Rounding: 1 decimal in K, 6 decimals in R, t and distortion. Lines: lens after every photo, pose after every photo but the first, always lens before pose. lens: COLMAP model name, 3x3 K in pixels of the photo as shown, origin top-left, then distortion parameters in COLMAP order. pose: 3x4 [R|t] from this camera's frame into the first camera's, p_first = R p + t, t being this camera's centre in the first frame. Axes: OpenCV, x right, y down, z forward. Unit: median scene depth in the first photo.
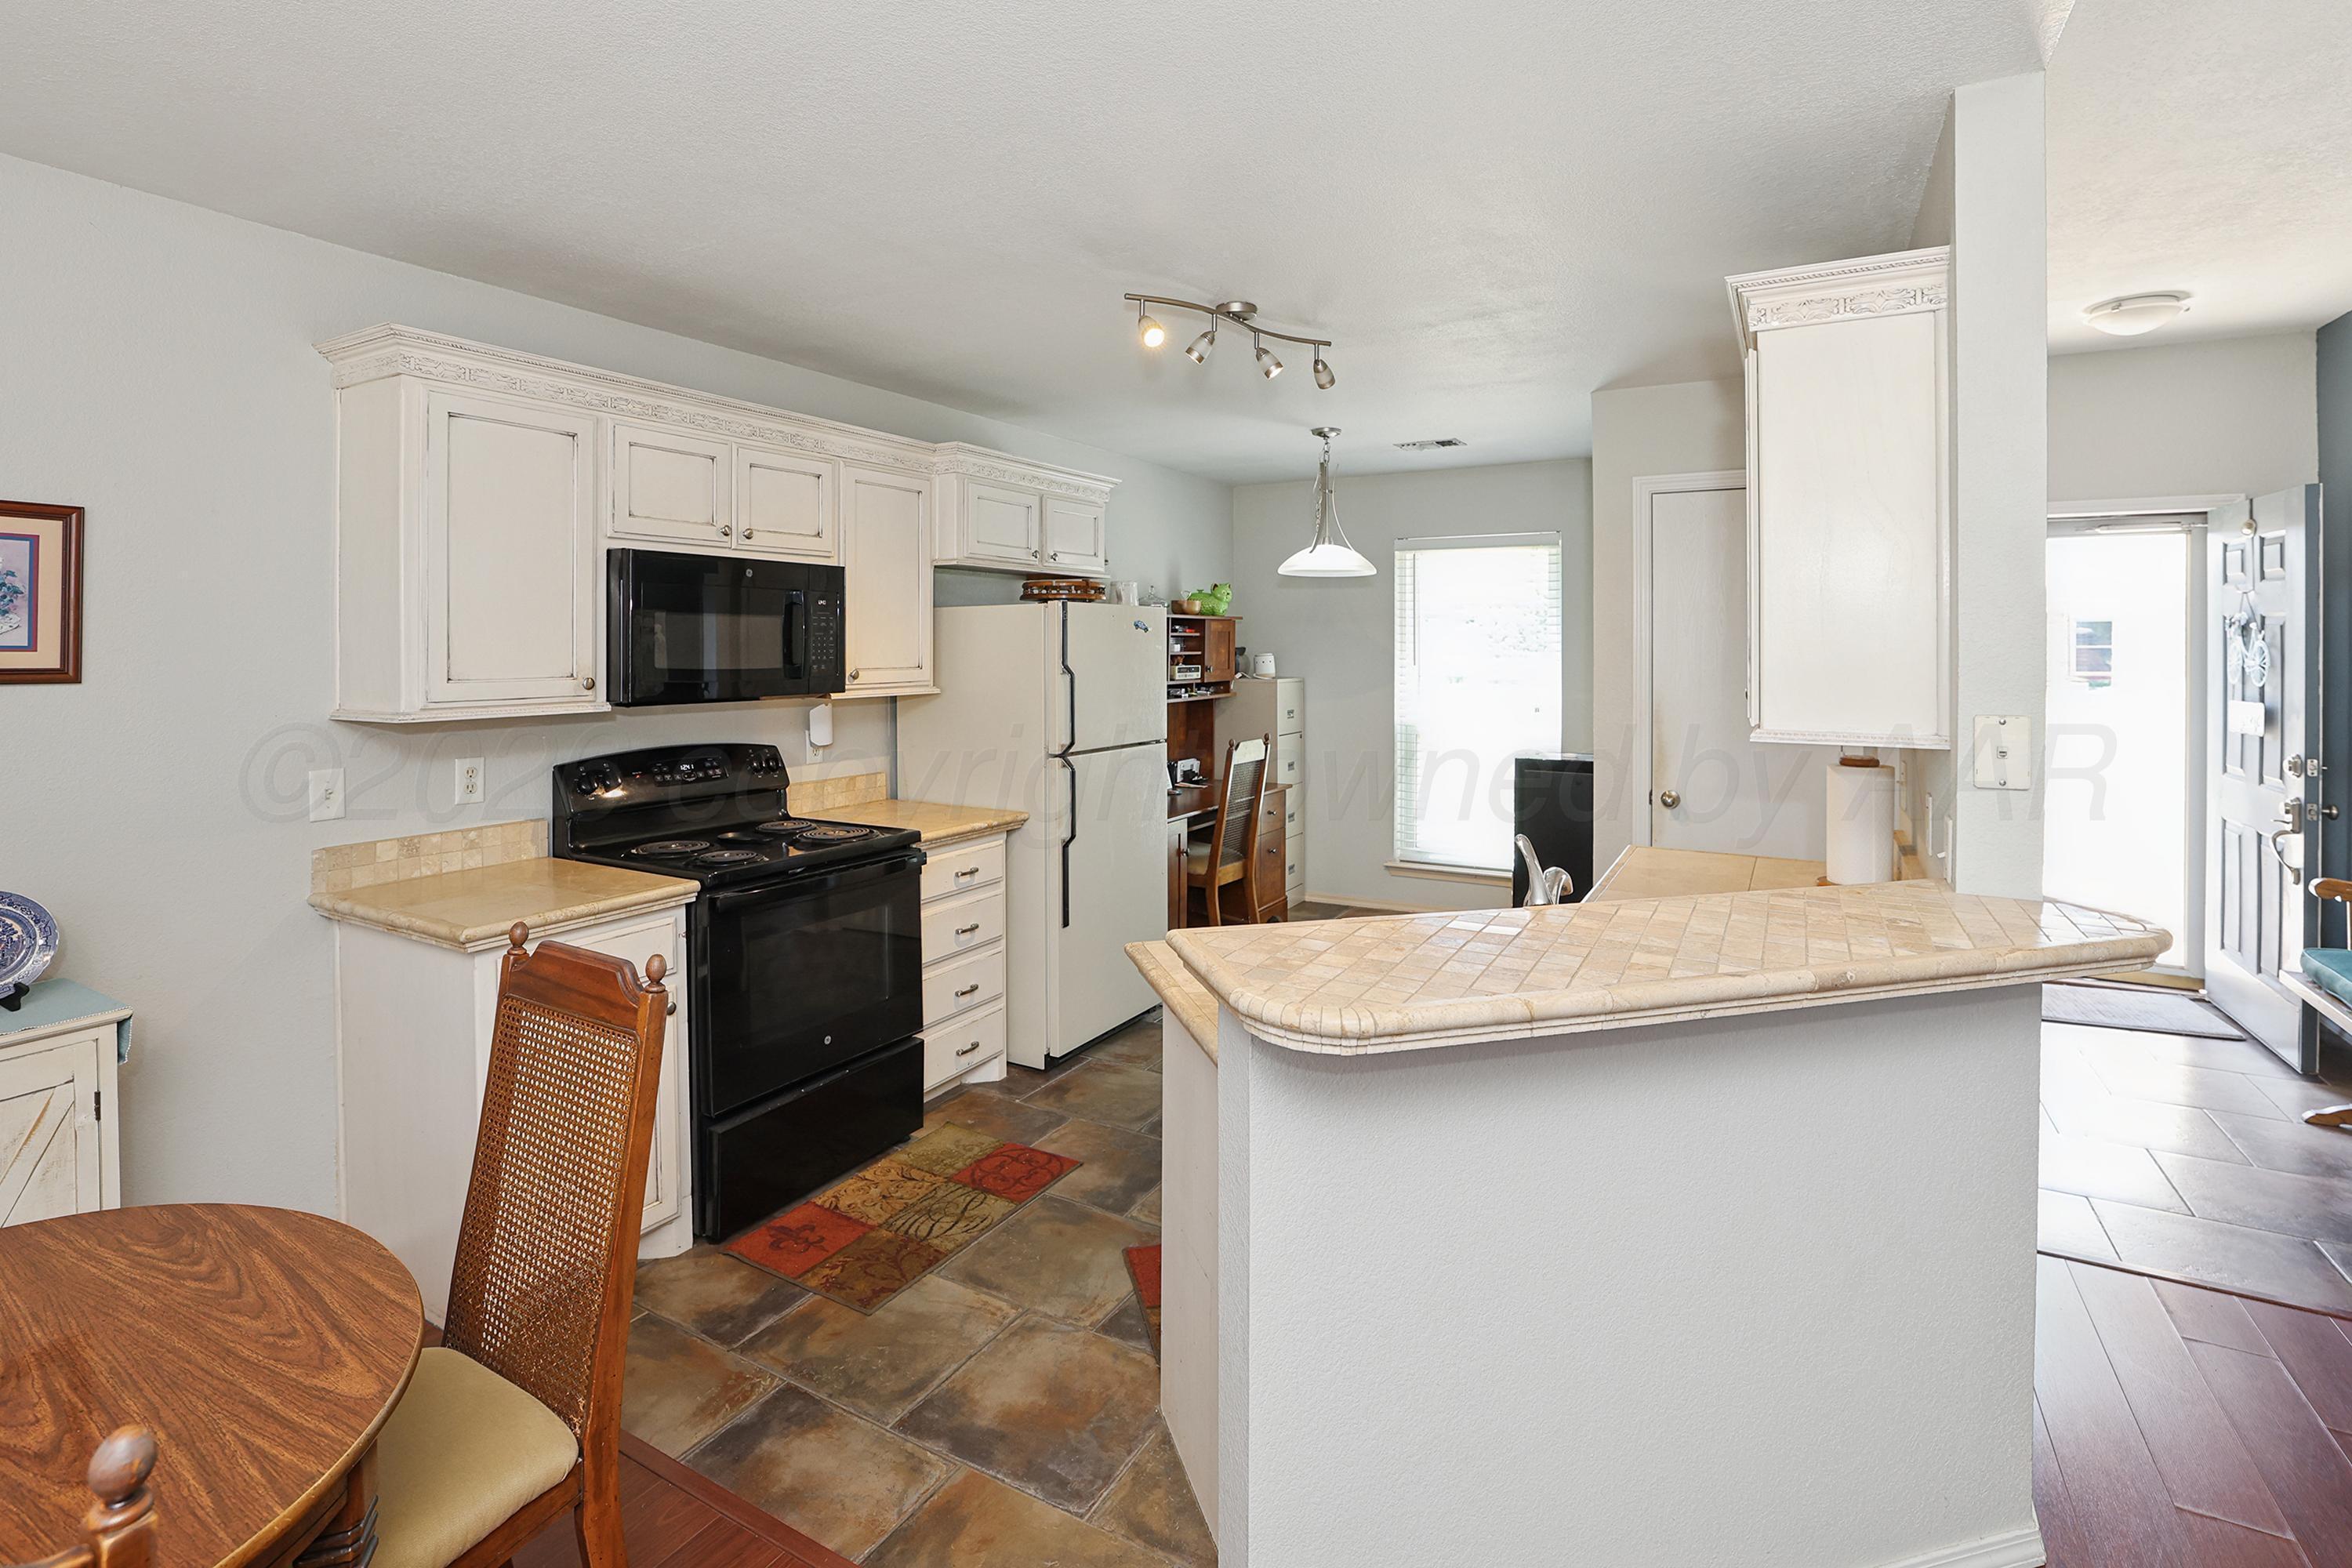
lens RADIAL K [[1120.3, 0, 1155.2], [0, 1120.3, 658.5], [0, 0, 1]] dist [-0.021729, 0.003799]
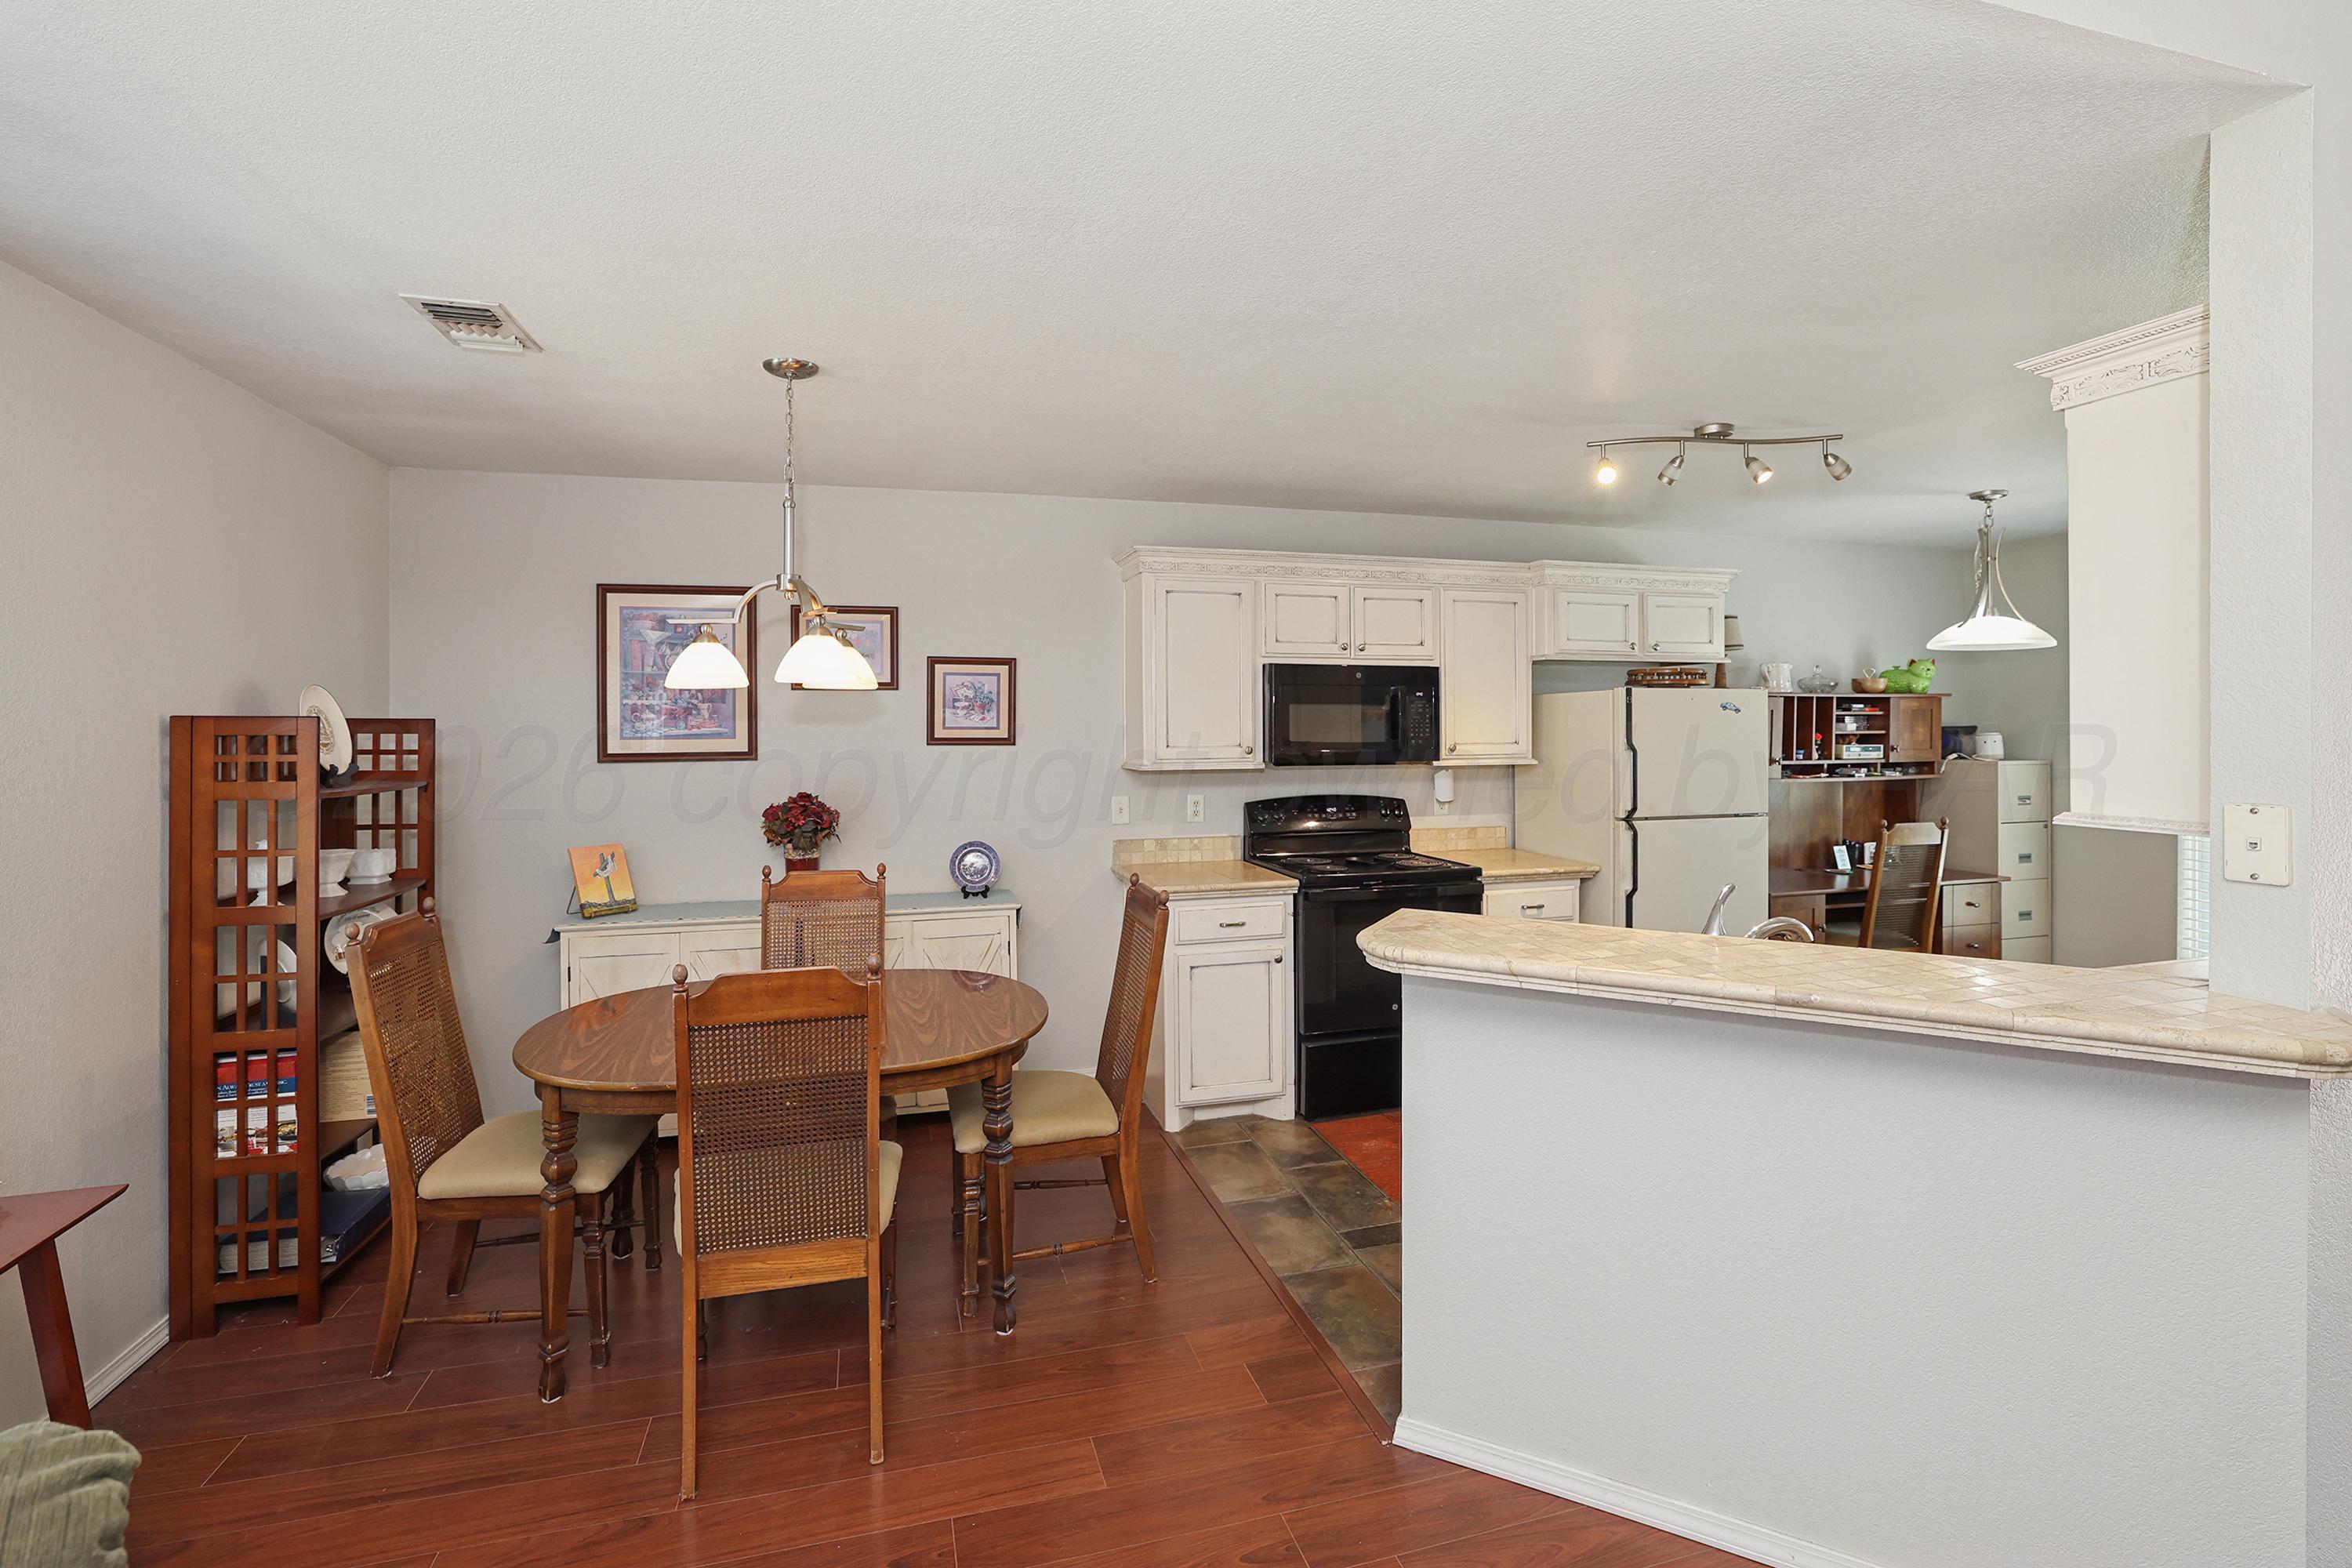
lens RADIAL K [[1050.9, 0, 1164.3], [0, 1050.9, 739.0], [0, 0, 1]] dist [-0.027802, 0.003913]
pose [[0.717047, 0.007890, -0.696980, 0.375904], [-0.005556, 0.999969, 0.005604, -0.000879], [0.697003, -0.000146, 0.717068, -0.133986]]
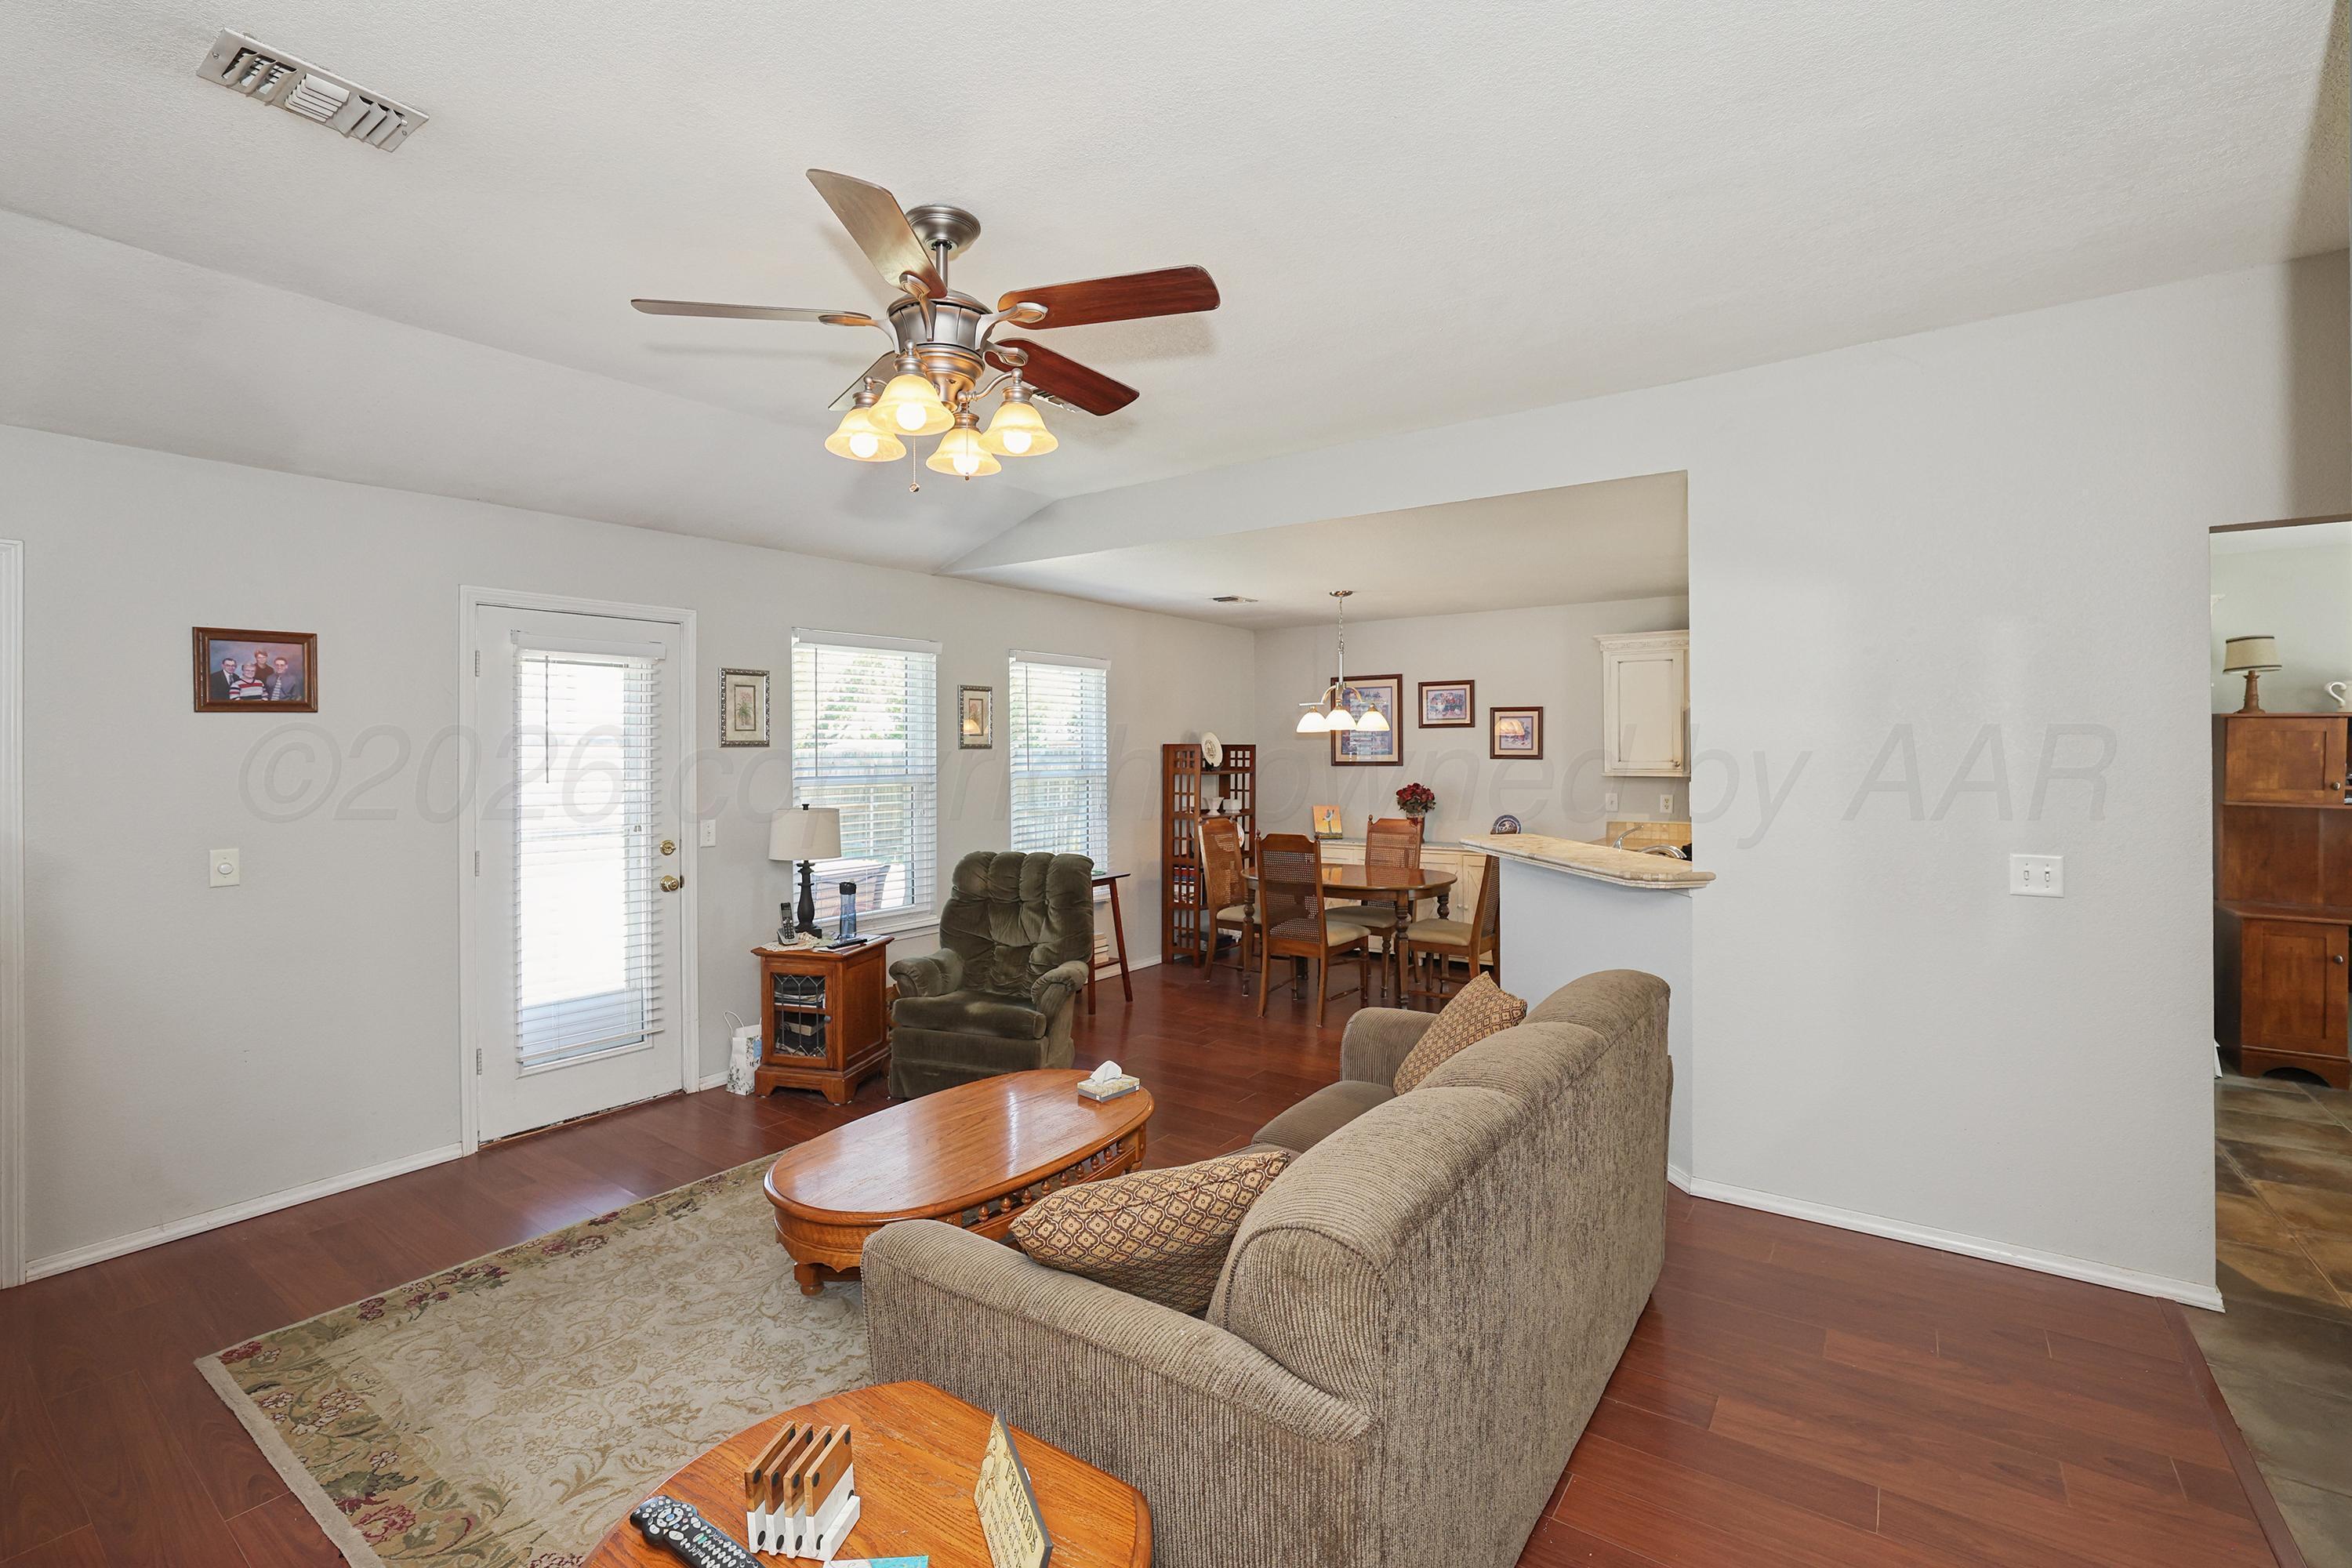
lens RADIAL K [[1050.9, 0, 1156.4], [0, 1050.9, 759.3], [0, 0, 1]] dist [-0.027802, 0.003913]
pose [[-0.097443, 0.011340, -0.995177, 1.487068], [-0.008263, 0.999891, 0.012203, -0.005081], [0.995207, 0.009413, -0.097338, 0.088518]]
